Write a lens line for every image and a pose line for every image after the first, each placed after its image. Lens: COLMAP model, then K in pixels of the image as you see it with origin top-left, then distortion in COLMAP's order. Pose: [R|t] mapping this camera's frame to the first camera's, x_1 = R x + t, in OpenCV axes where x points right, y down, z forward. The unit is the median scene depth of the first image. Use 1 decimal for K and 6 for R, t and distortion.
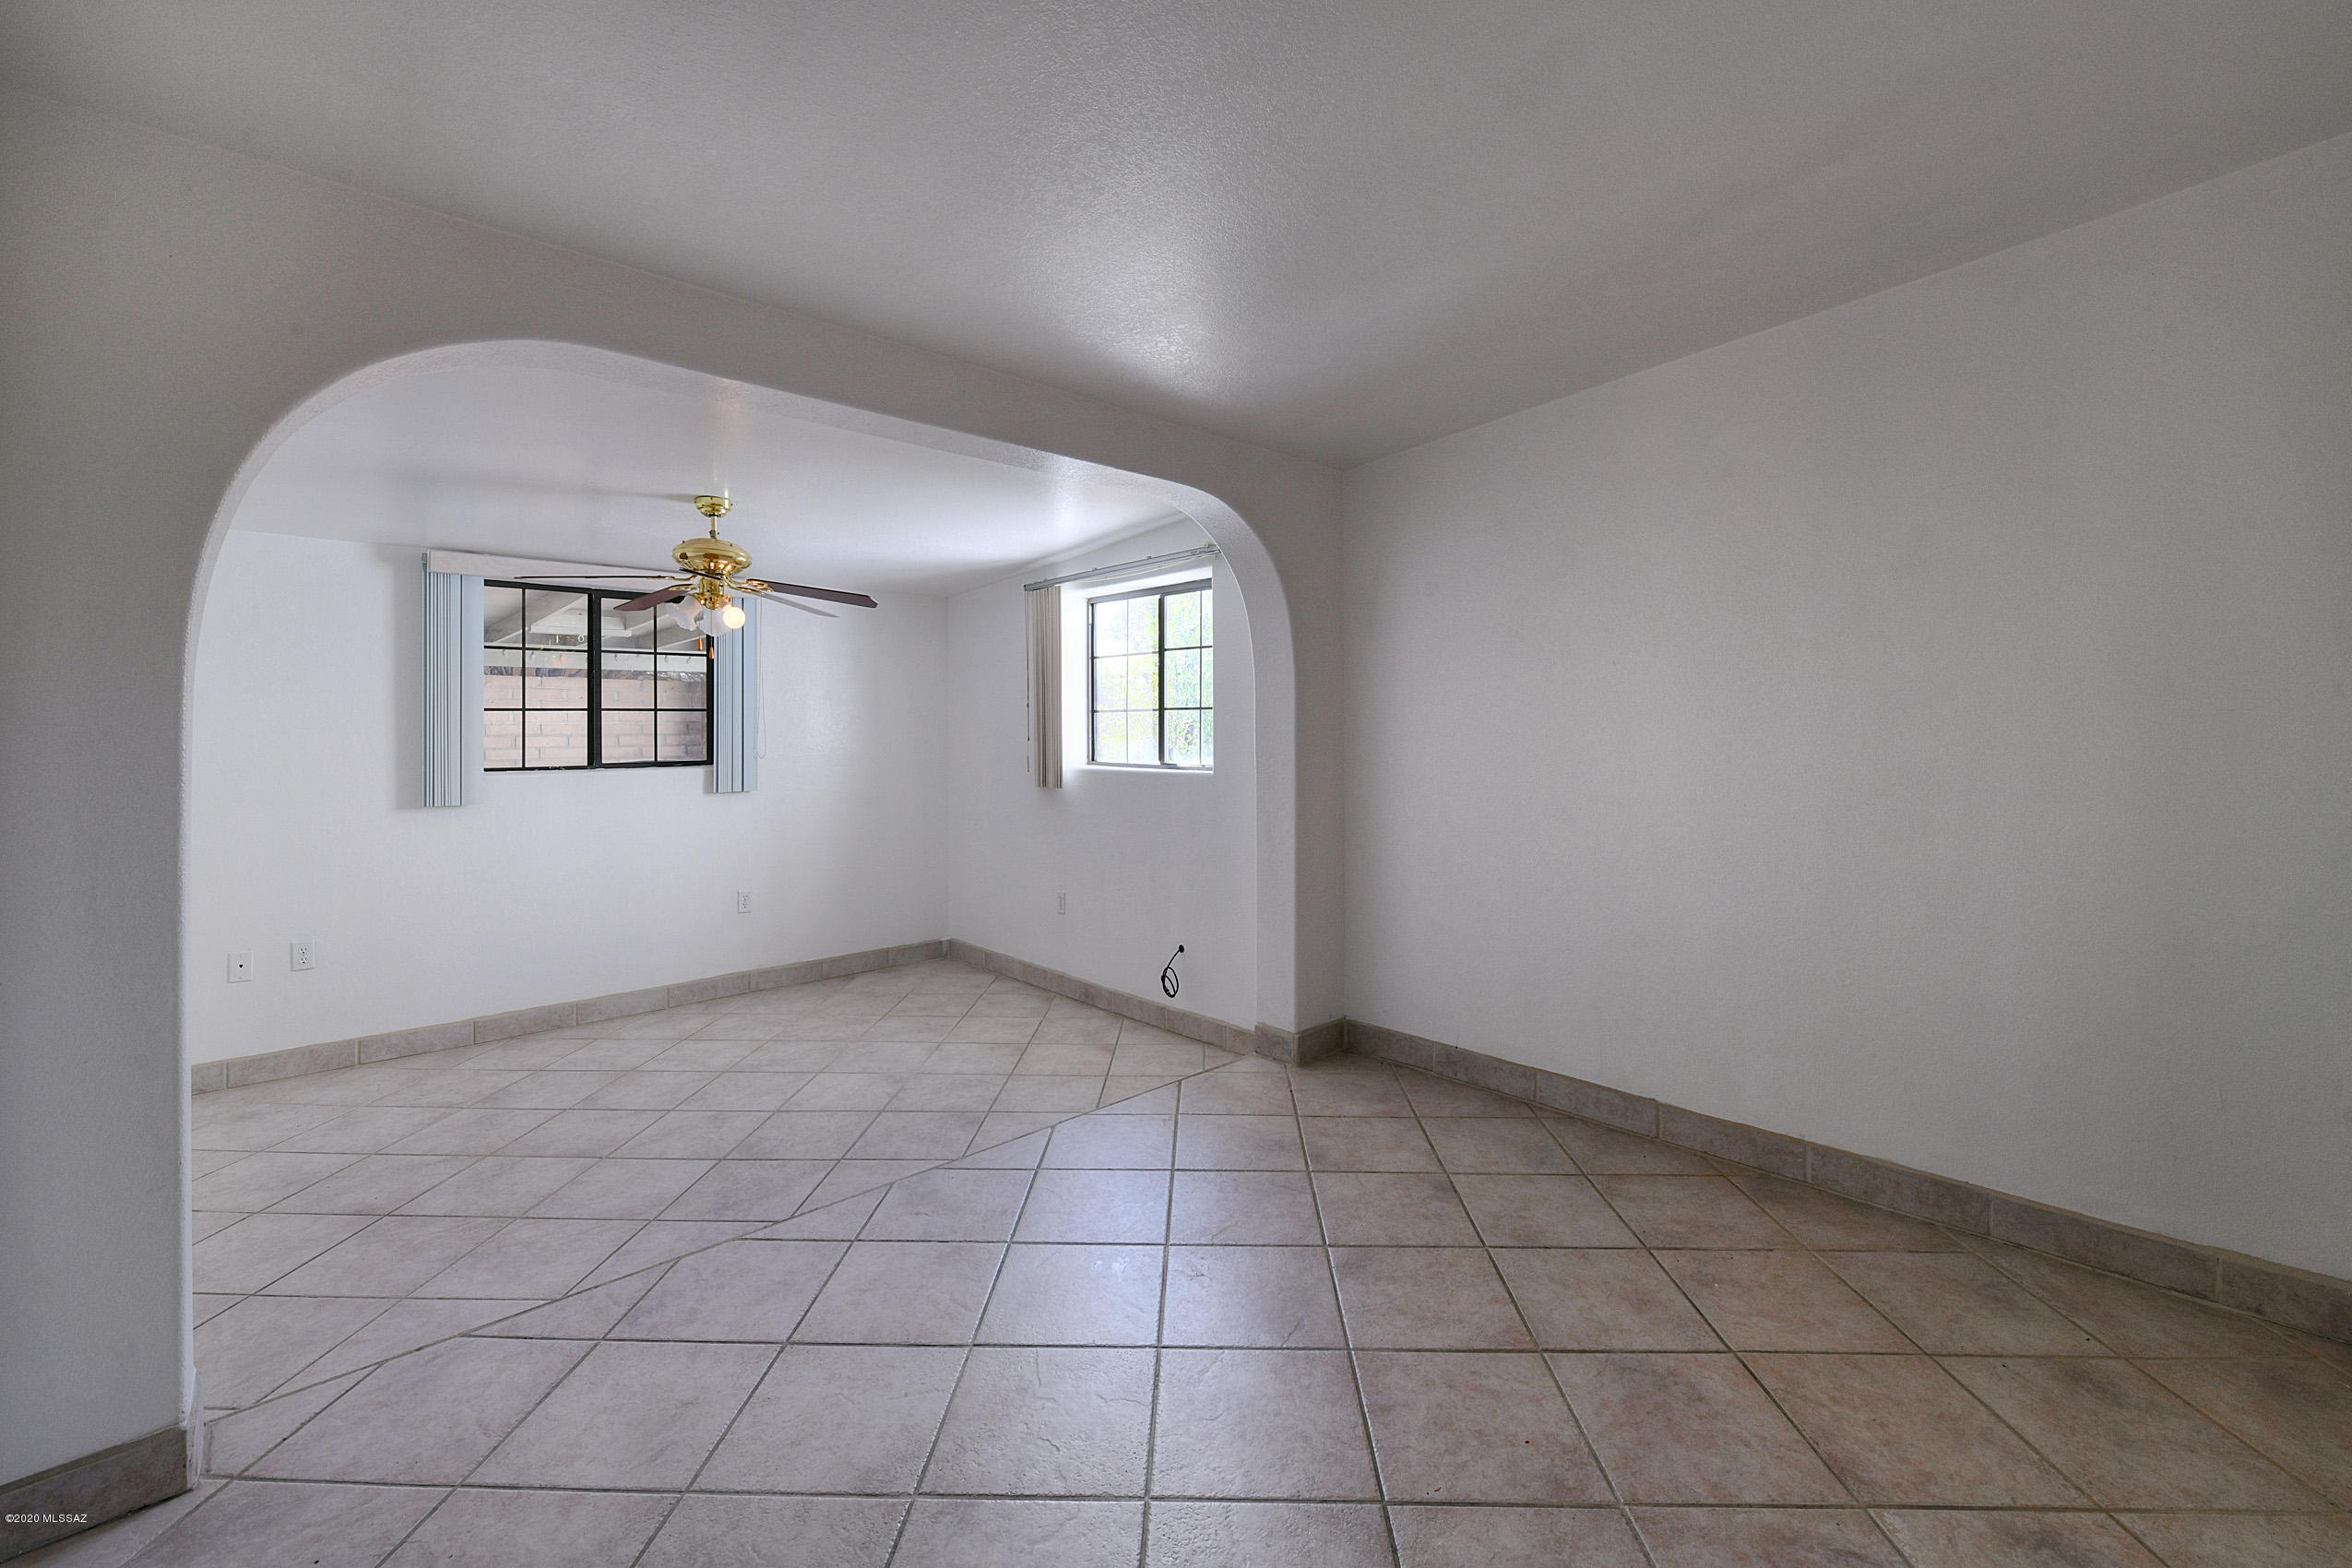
lens RADIAL K [[977.8, 0, 1173.6], [0, 977.8, 726.9], [0, 0, 1]] dist [0.000568, 0.000019]
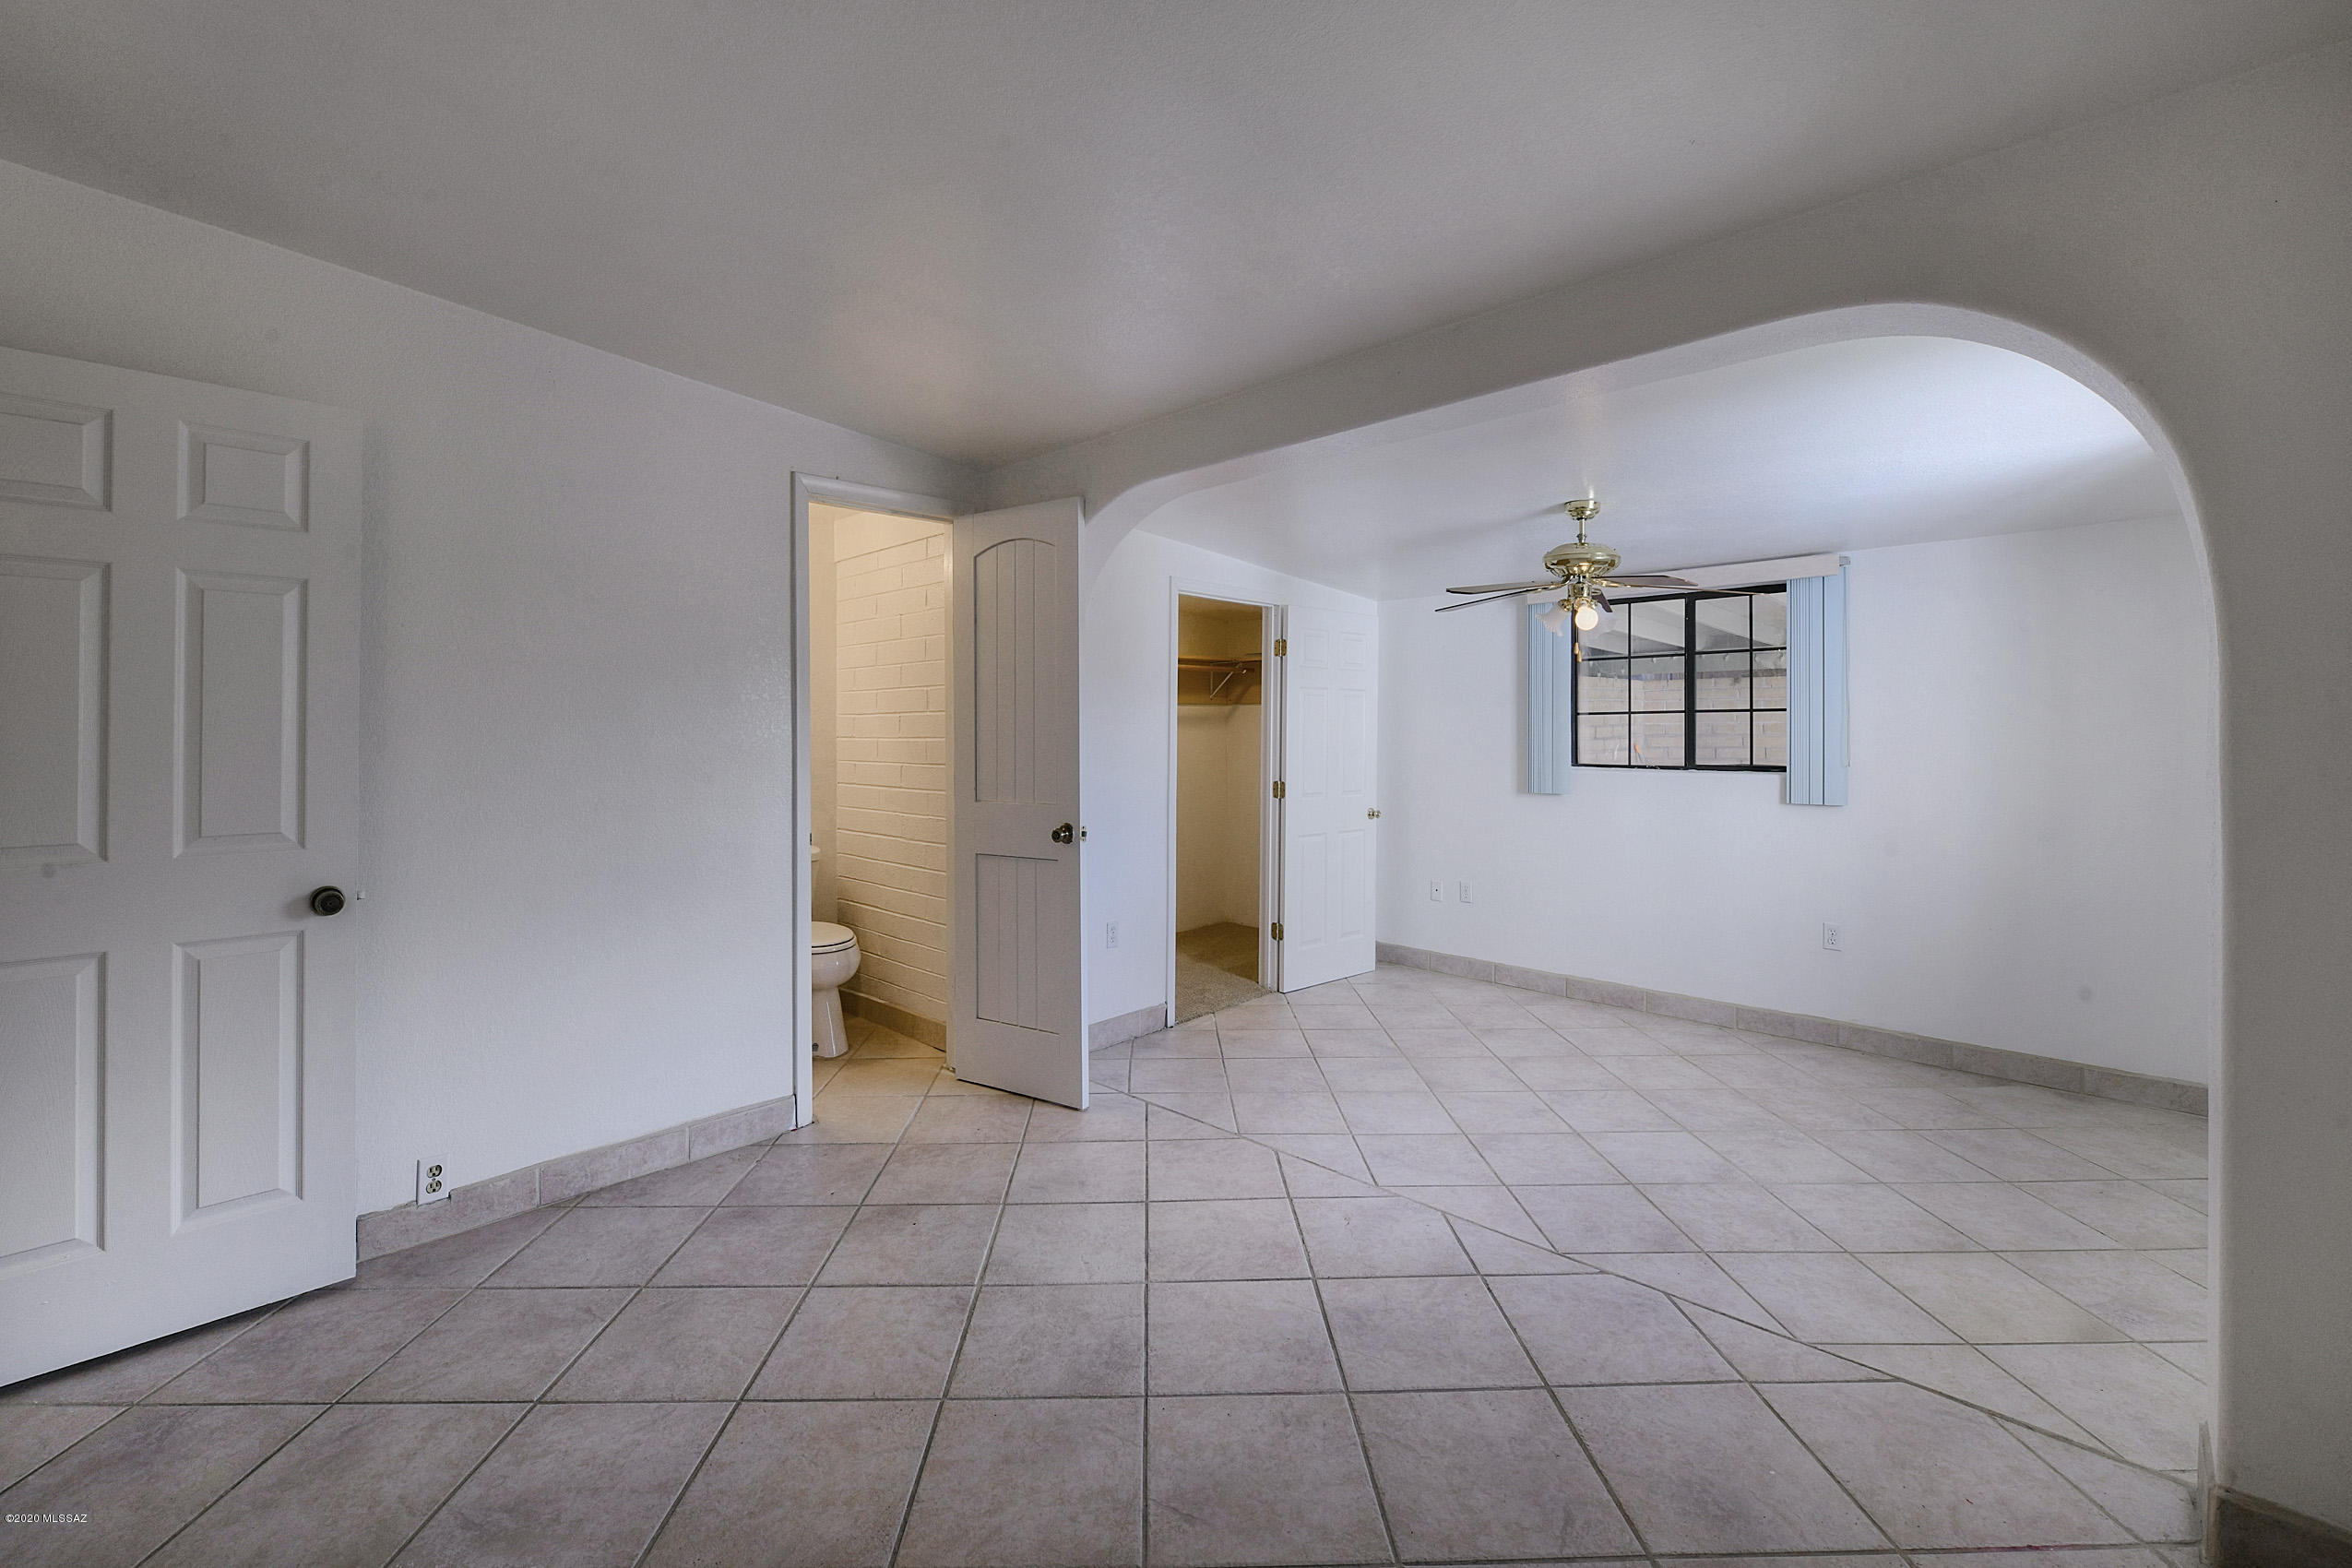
lens RADIAL K [[977.8, 0, 1173.6], [0, 977.8, 726.9], [0, 0, 1]] dist [0.000568, 0.000019]
pose [[0.050287, 0.002039, -0.998733, 0.394580], [0.001375, 0.999997, 0.002111, -0.004332], [0.998734, -0.001480, 0.050284, 0.418734]]
